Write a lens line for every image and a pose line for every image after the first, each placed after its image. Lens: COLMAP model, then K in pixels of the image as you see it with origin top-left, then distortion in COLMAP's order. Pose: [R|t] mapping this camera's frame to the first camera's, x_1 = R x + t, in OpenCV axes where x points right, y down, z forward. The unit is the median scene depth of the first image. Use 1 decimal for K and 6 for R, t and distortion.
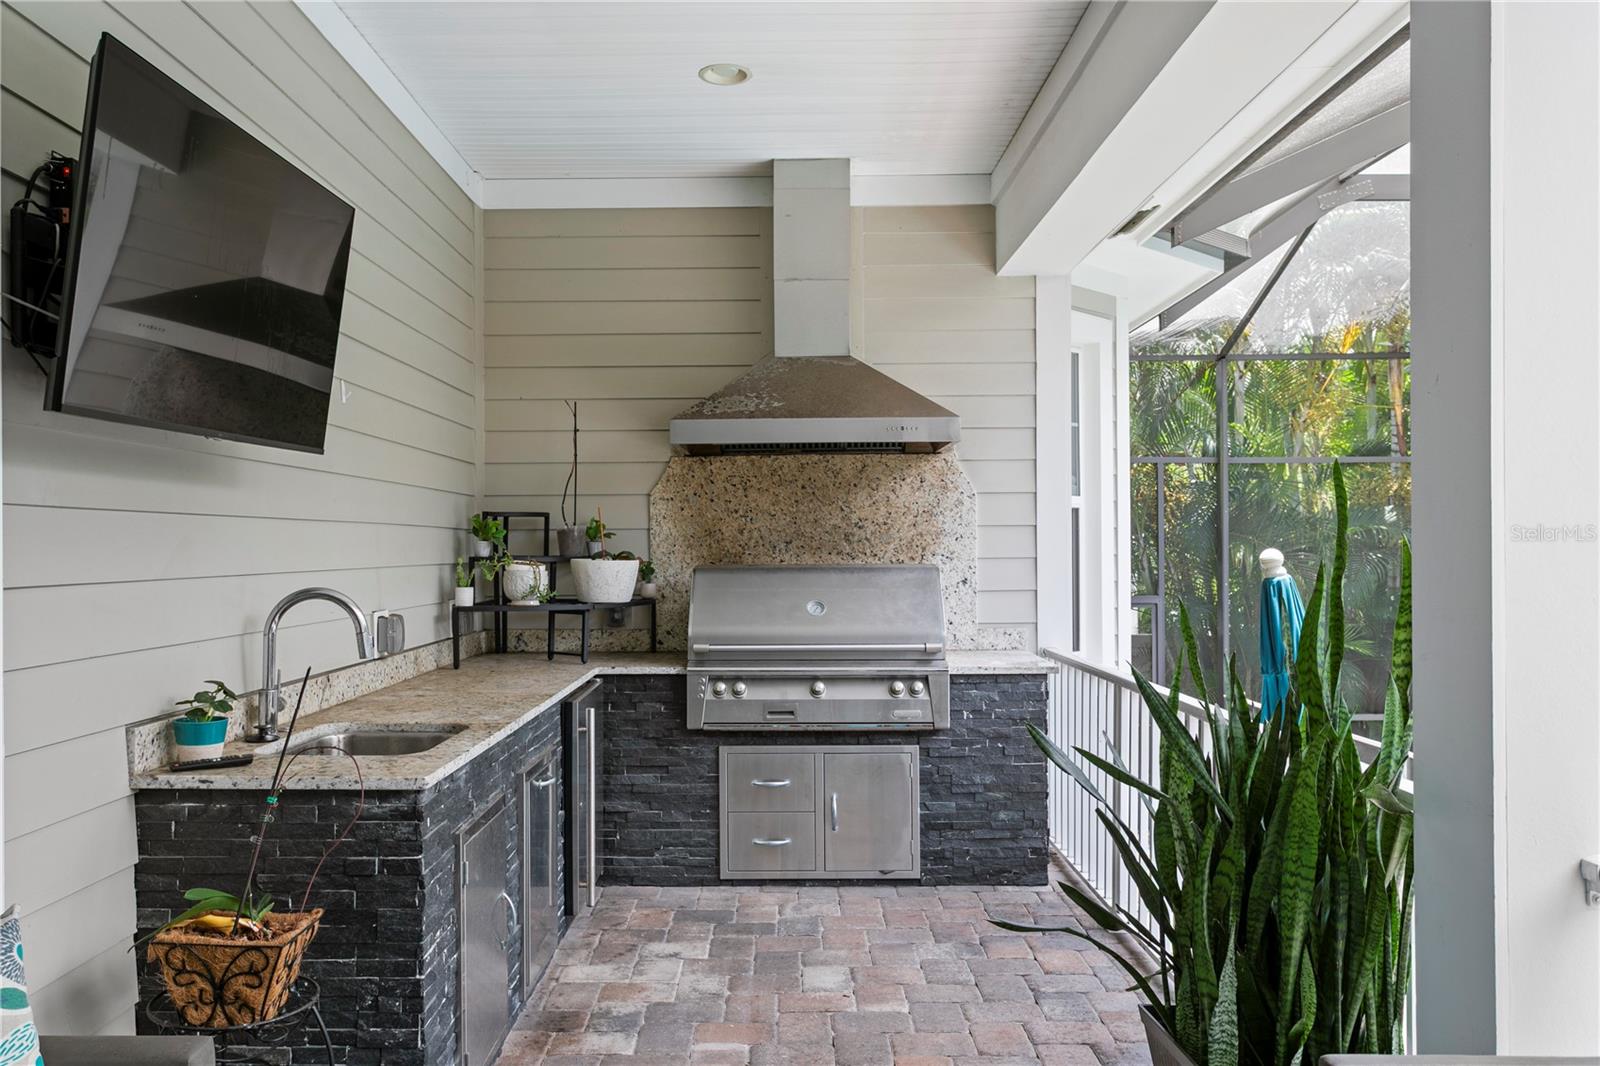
lens RADIAL K [[1204.5, 0, 800.0], [0, 1204.5, 533.0], [0, 0, 1]] dist [0.025507, 0.000708]
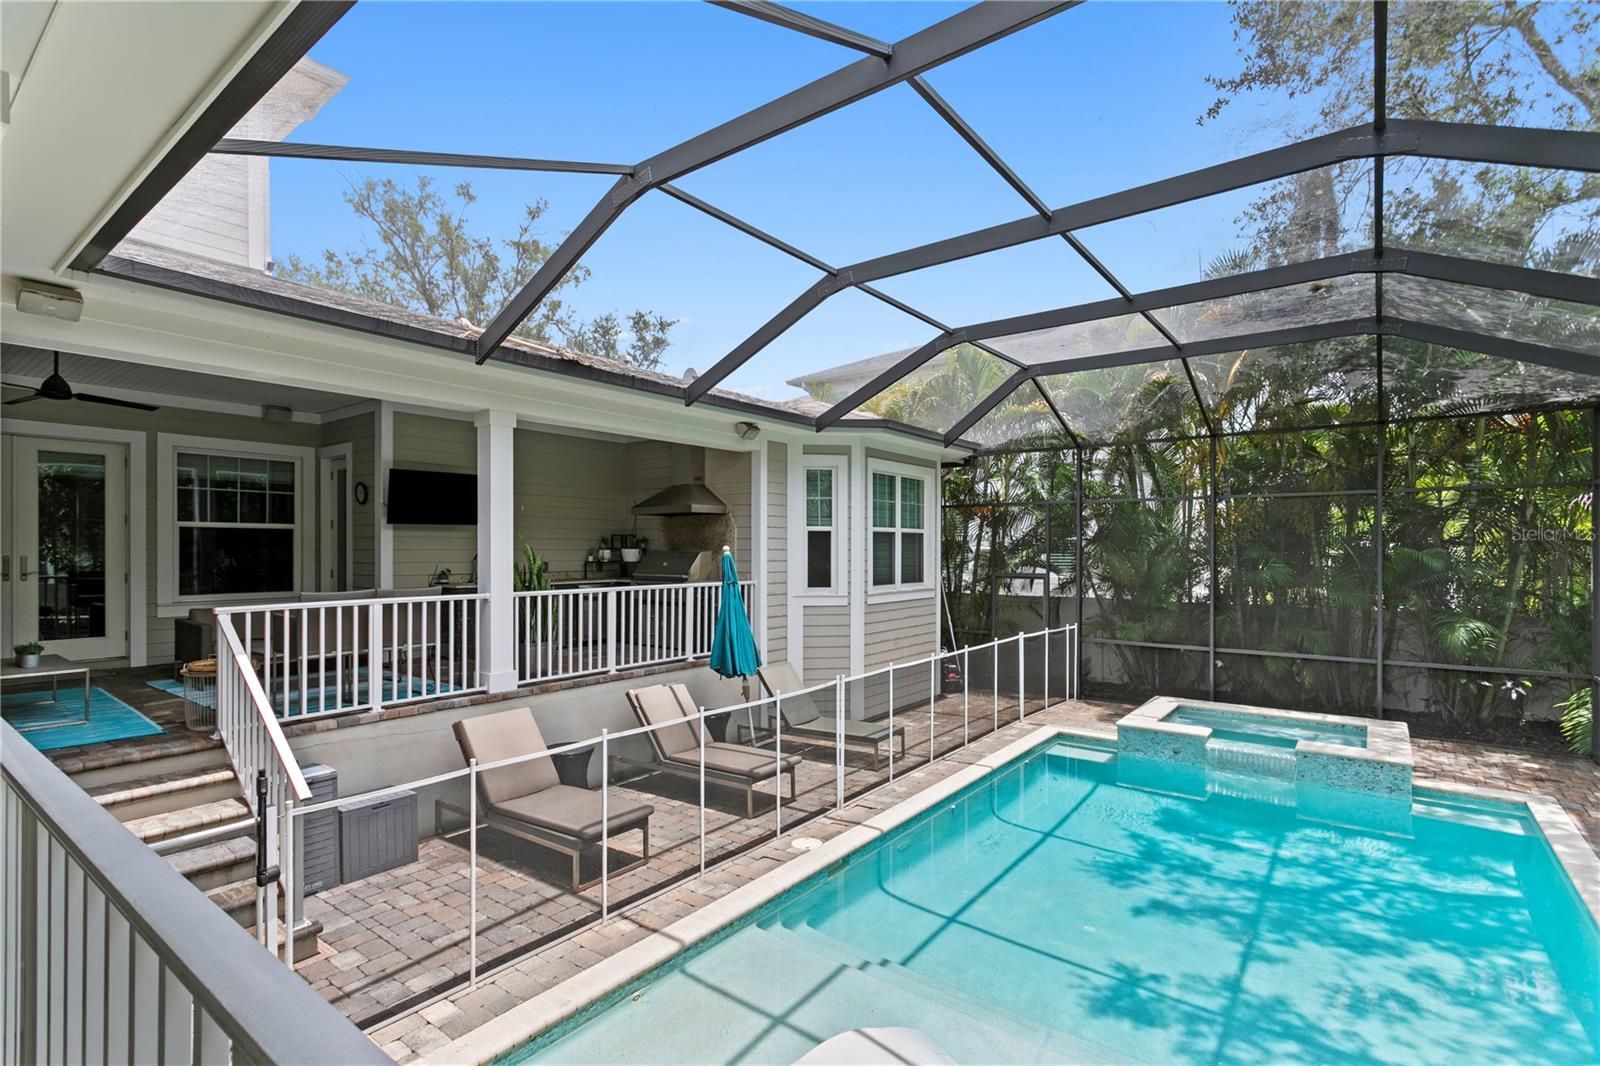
lens RADIAL K [[762.1, 0, 780.0], [0, 762.1, 543.2], [0, 0, 1]] dist [0.000318, 0.010551]
pose [[0.786452, 0.001932, -0.617649, 1.469205], [0.001004, 0.999990, 0.004407, -0.002461], [0.617651, -0.004086, 0.786442, -0.420305]]
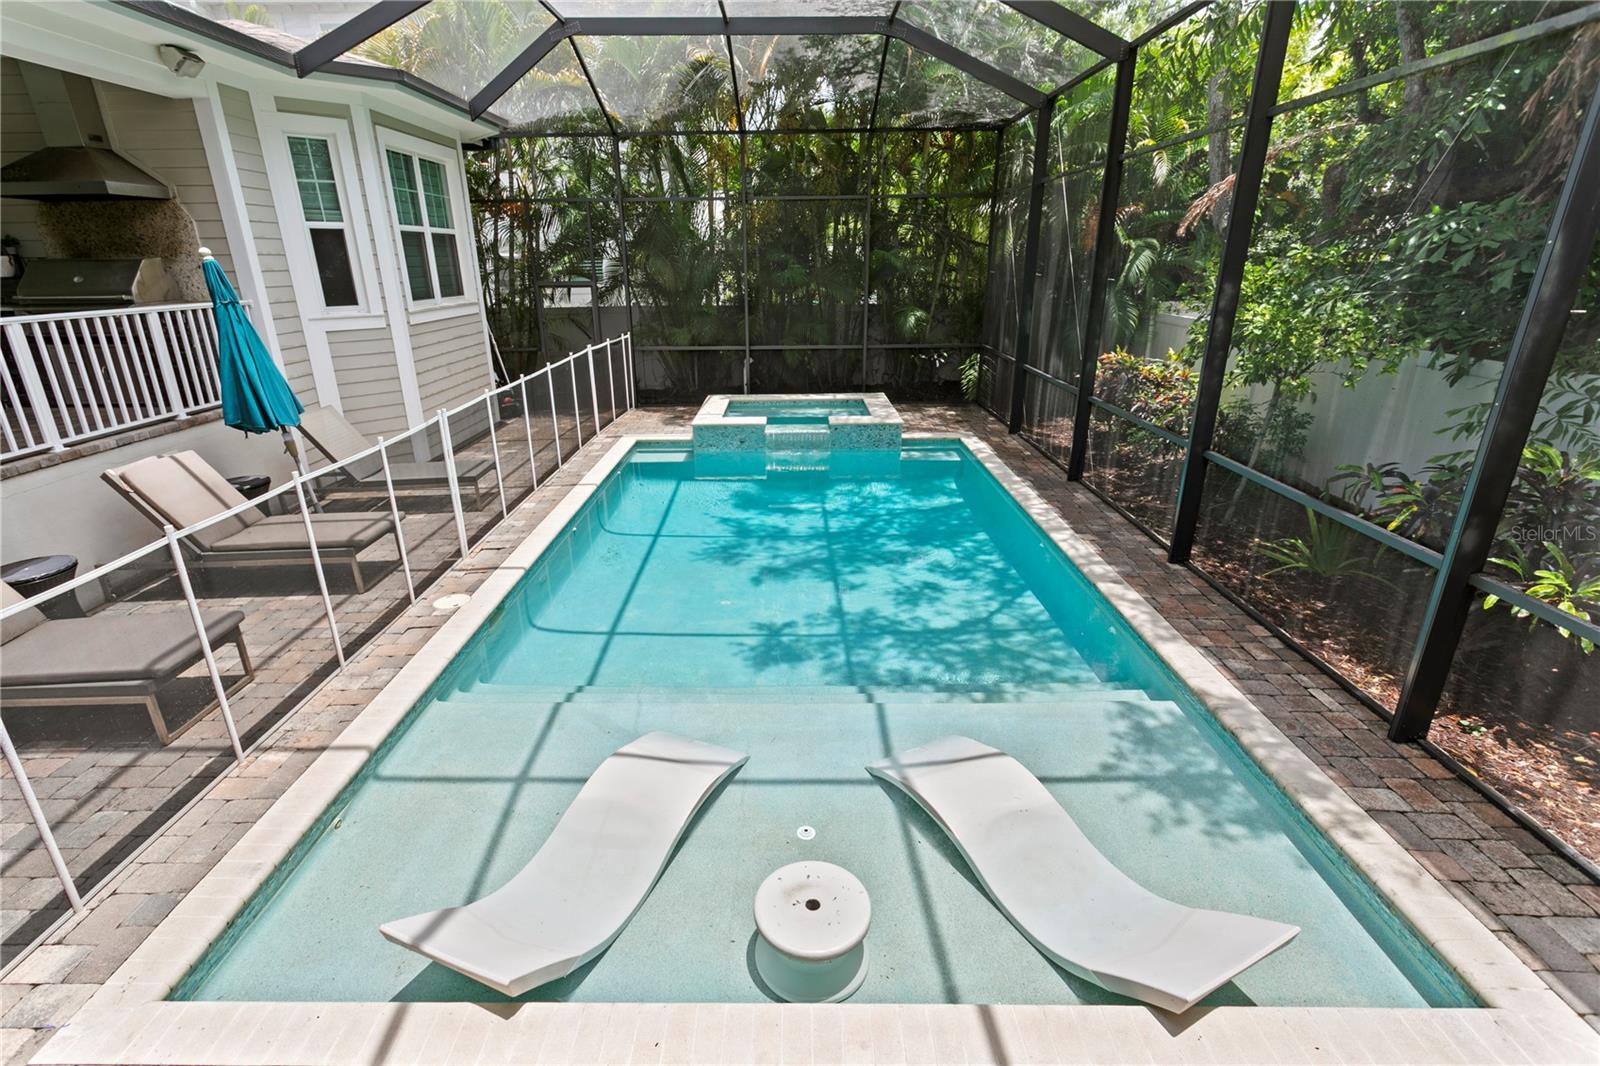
lens RADIAL K [[757.1, 0, 778.2], [0, 757.1, 535.7], [0, 0, 1]] dist [0.006719, 0.000798]
pose [[0.999790, 0.000625, -0.020478, 1.242133], [0.006701, 0.934577, 0.355698, 0.014347], [0.019361, -0.355761, 0.934376, -0.403774]]
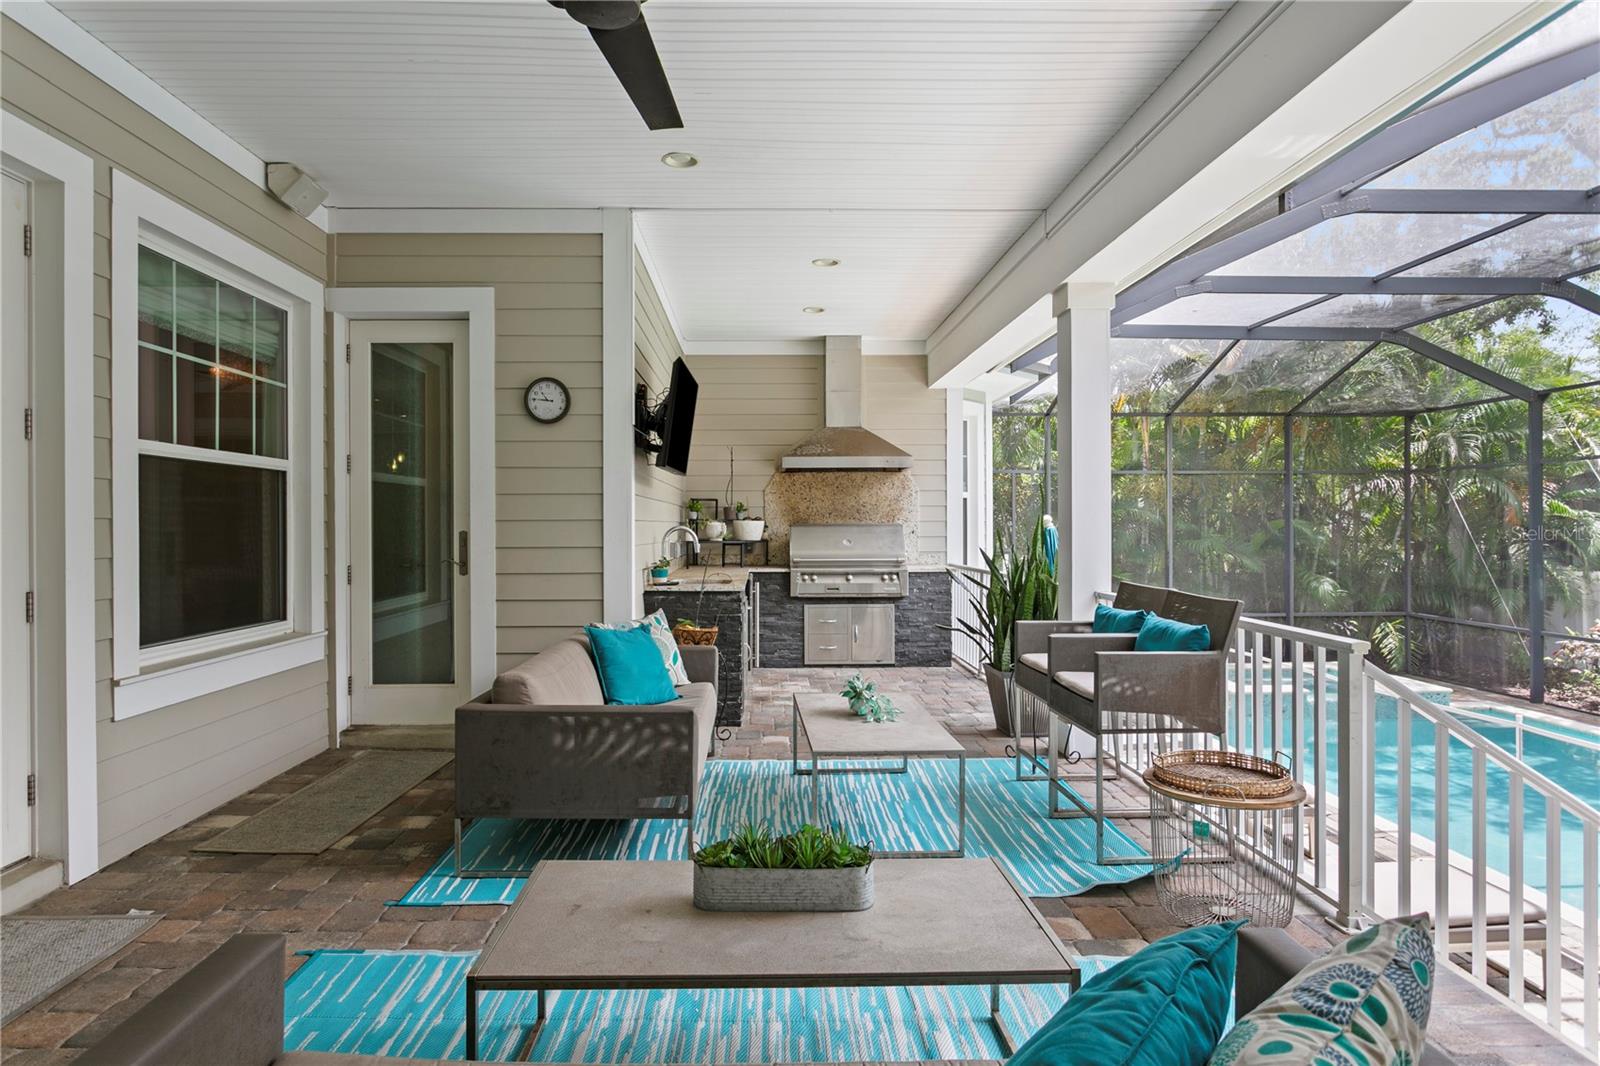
lens RADIAL K [[899.2, 0, 796.7], [0, 899.2, 525.3], [0, 0, 1]] dist [-0.004927, 0.000518]
pose [[0.999414, 0.001594, 0.034178, -0.130226], [-0.001867, 0.999967, 0.007953, 0.017212], [-0.034164, -0.008012, 0.999384, -0.613734]]
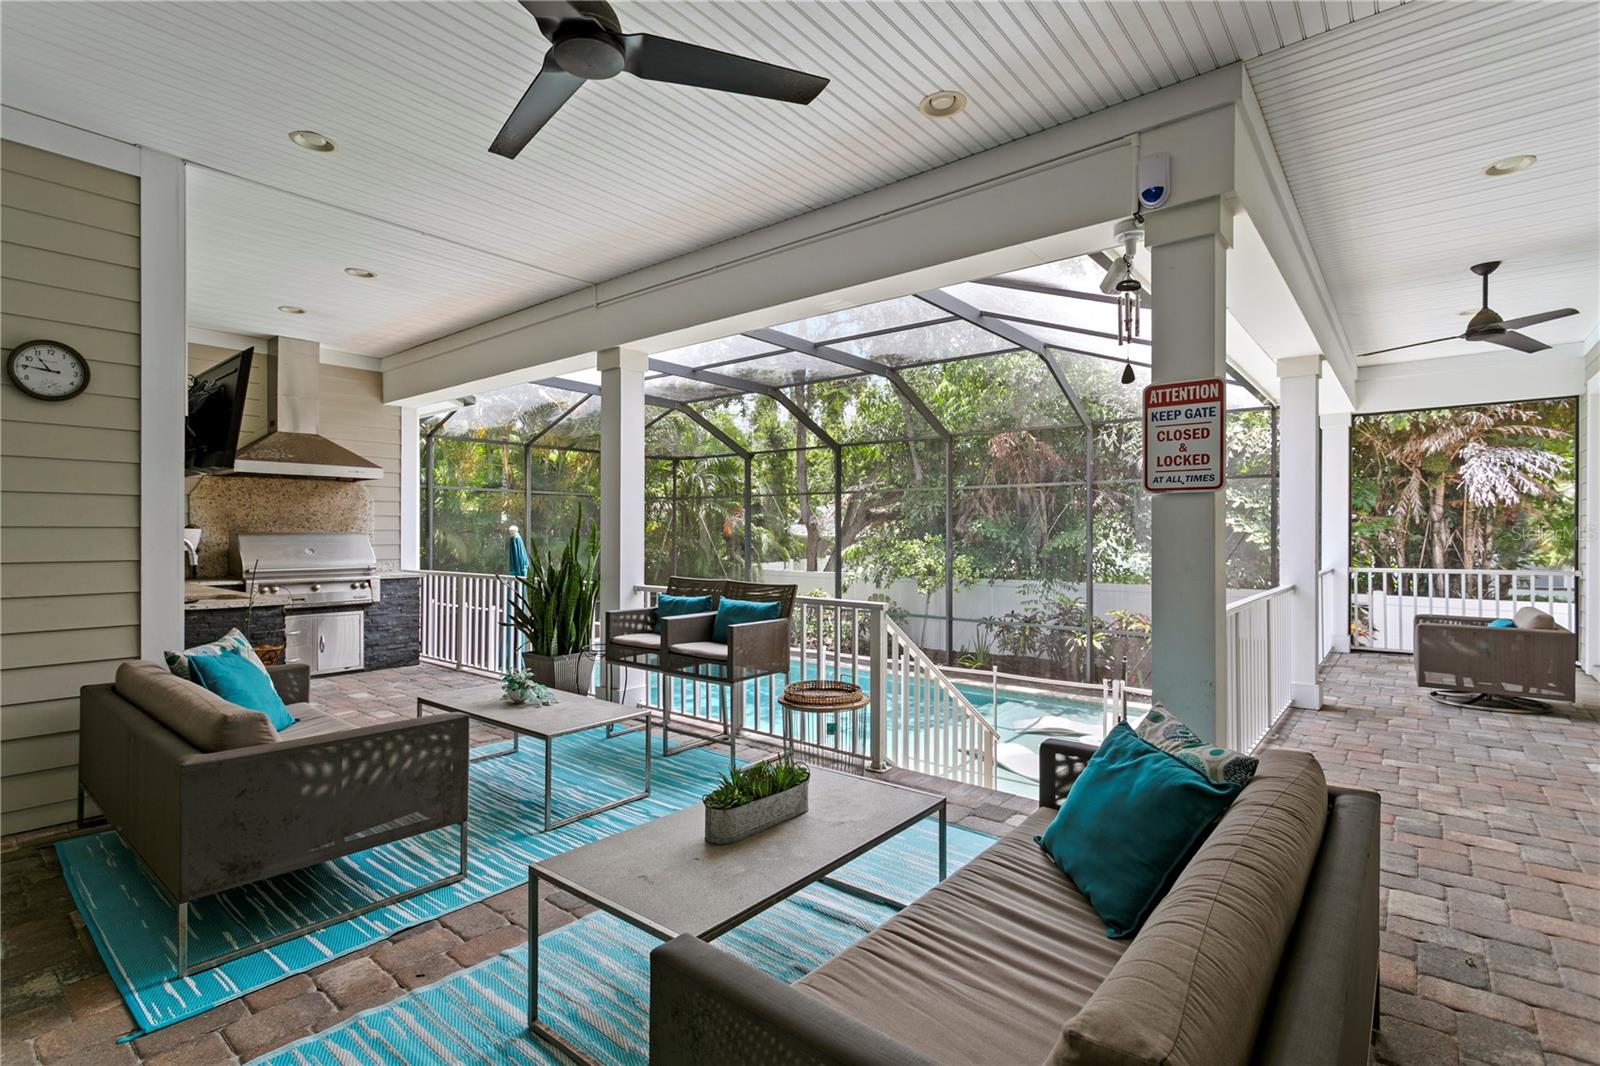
lens RADIAL K [[757.1, 0, 778.2], [0, 757.1, 535.7], [0, 0, 1]] dist [0.006719, 0.000798]
pose [[0.641364, 0.002815, 0.767232, -0.474758], [-0.009990, 0.999939, 0.004682, 0.018089], [-0.767172, -0.010667, 0.641353, -0.497537]]
